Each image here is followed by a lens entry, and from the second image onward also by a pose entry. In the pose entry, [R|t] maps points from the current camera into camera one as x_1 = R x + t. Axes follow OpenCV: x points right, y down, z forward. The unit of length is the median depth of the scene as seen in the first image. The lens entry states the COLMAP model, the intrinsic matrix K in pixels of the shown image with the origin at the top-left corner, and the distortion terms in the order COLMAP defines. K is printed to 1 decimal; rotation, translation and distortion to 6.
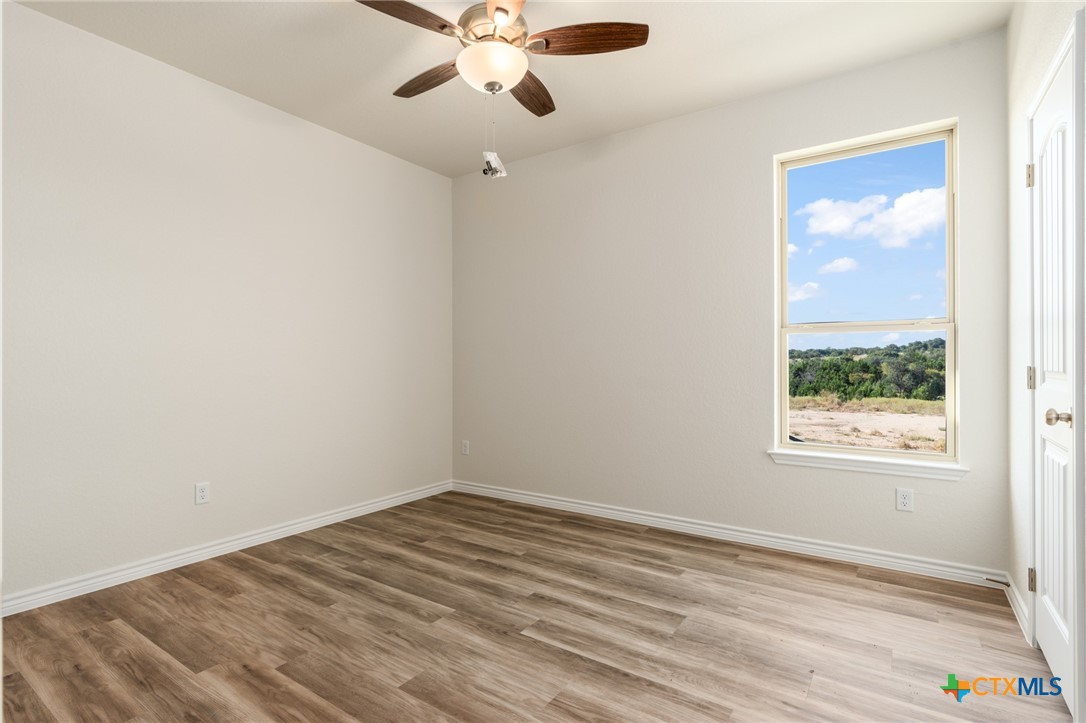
lens RADIAL K [[523.5, 0, 543.2], [0, 523.5, 370.5], [0, 0, 1]] dist [0.004612, 0.001376]
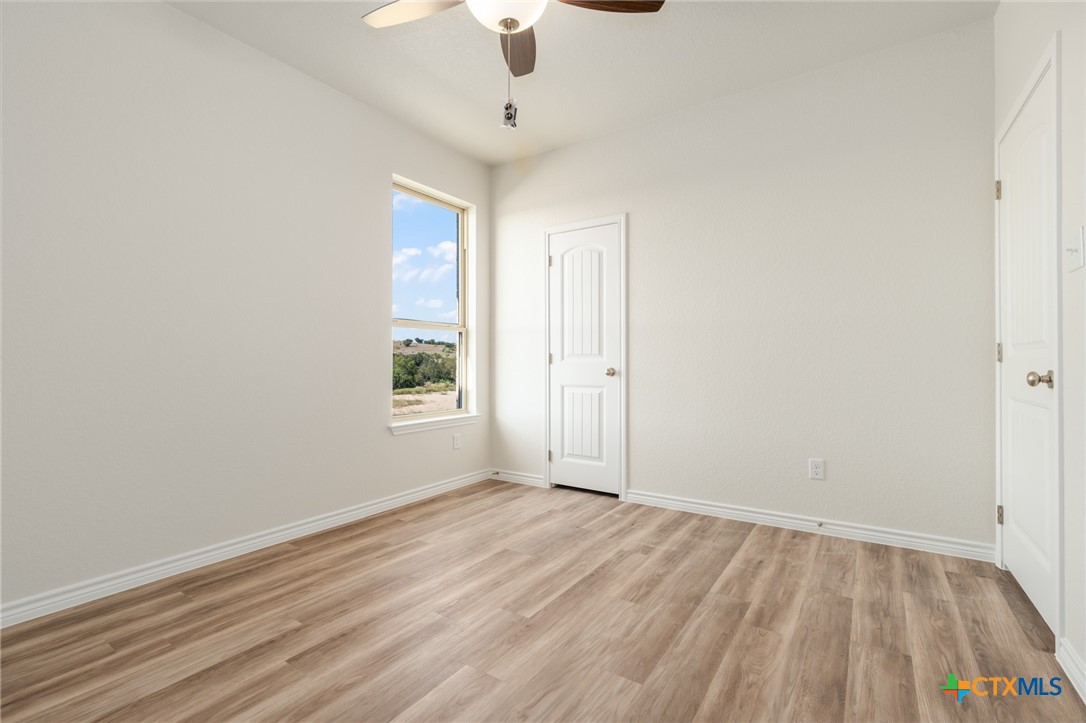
lens RADIAL K [[491.1, 0, 545.8], [0, 491.1, 359.0], [0, 0, 1]] dist [-0.001969, 0.001410]
pose [[-0.013048, 0.007860, 0.999884, -0.670194], [0.009489, 0.999925, -0.007736, 0.018723], [-0.999870, 0.009387, -0.013122, 0.679774]]
